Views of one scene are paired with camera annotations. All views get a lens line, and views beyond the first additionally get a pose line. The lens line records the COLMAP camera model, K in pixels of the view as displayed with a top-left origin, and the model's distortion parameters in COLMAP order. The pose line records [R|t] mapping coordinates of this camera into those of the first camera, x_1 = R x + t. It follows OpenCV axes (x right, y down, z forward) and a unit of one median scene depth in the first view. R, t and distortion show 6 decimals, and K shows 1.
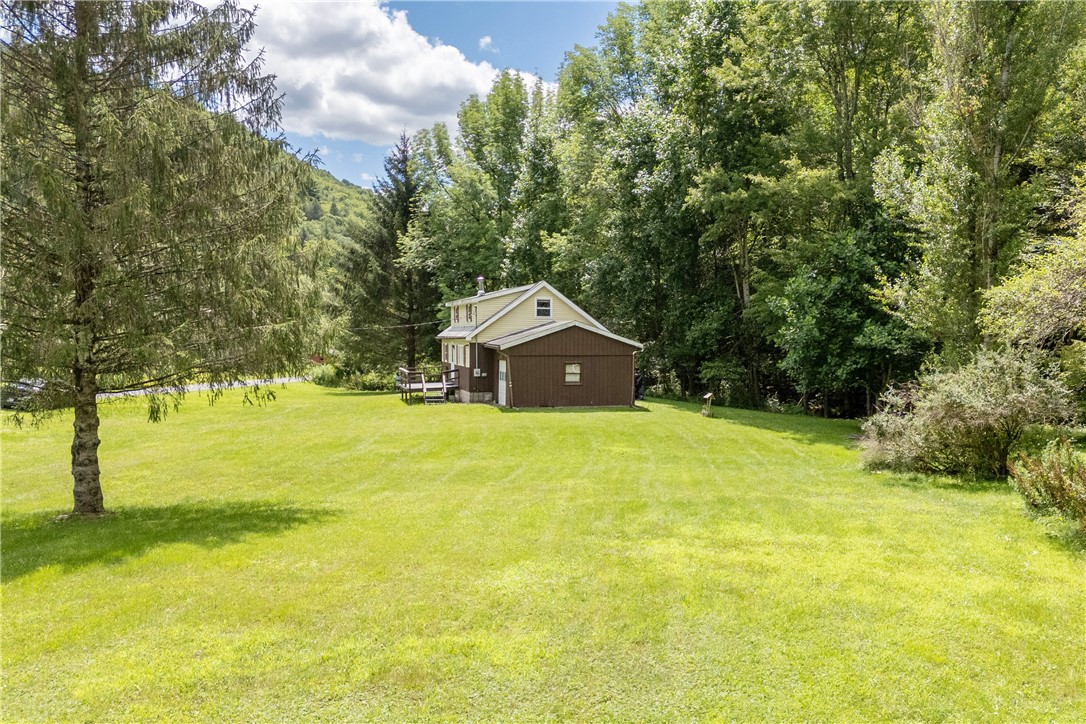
lens RADIAL K [[1041.6, 0, 543.0], [0, 1041.6, 362.0], [0, 0, 1]] dist [0.157885, -0.309291]
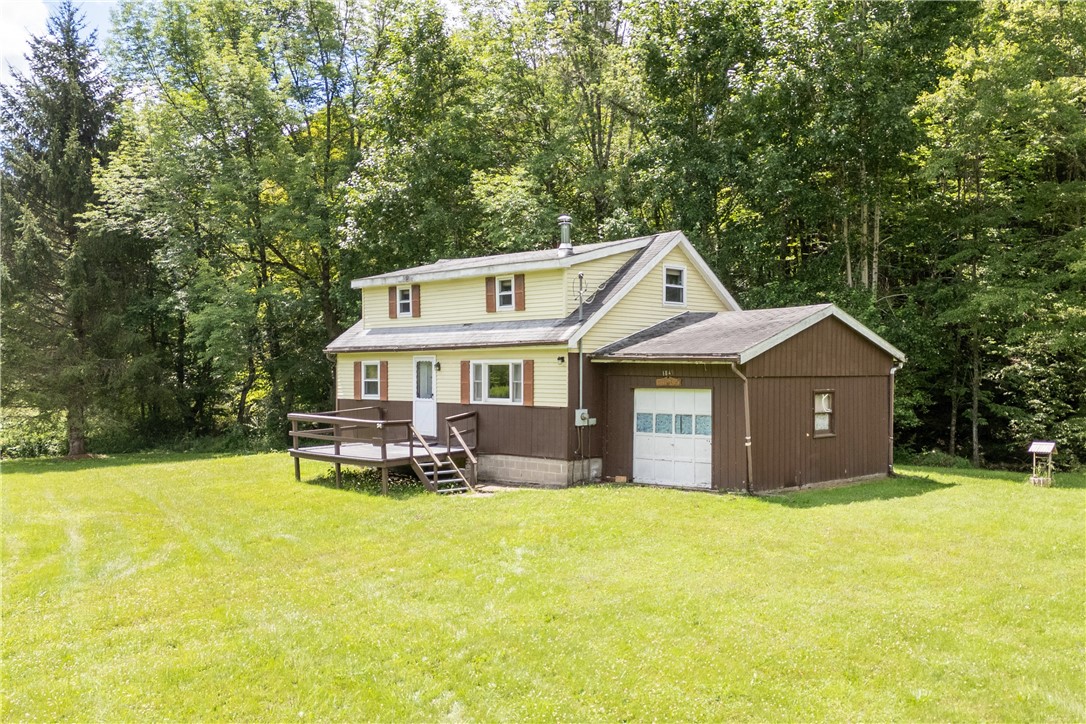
lens RADIAL K [[1041.6, 0, 543.0], [0, 1041.6, 362.0], [0, 0, 1]] dist [0.157885, -0.309291]
pose [[0.863770, -0.002445, 0.503880, -0.311935], [0.019751, 0.999384, -0.029007, -0.001387], [-0.503498, 0.035008, 0.863287, 0.602883]]
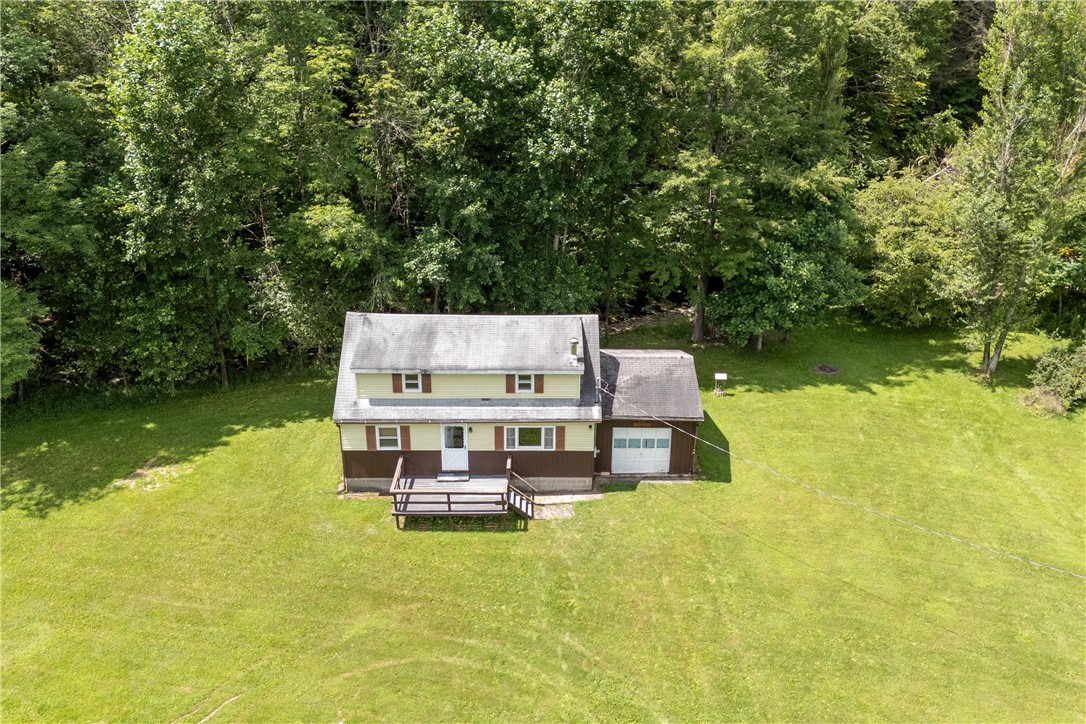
lens RADIAL K [[1041.6, 0, 543.0], [0, 1041.6, 362.0], [0, 0, 1]] dist [0.157885, -0.309291]
pose [[0.205637, -0.387015, 0.898851, -0.666375], [0.024327, 0.920218, 0.390649, -0.285456], [-0.978326, -0.058465, 0.198646, 0.813058]]
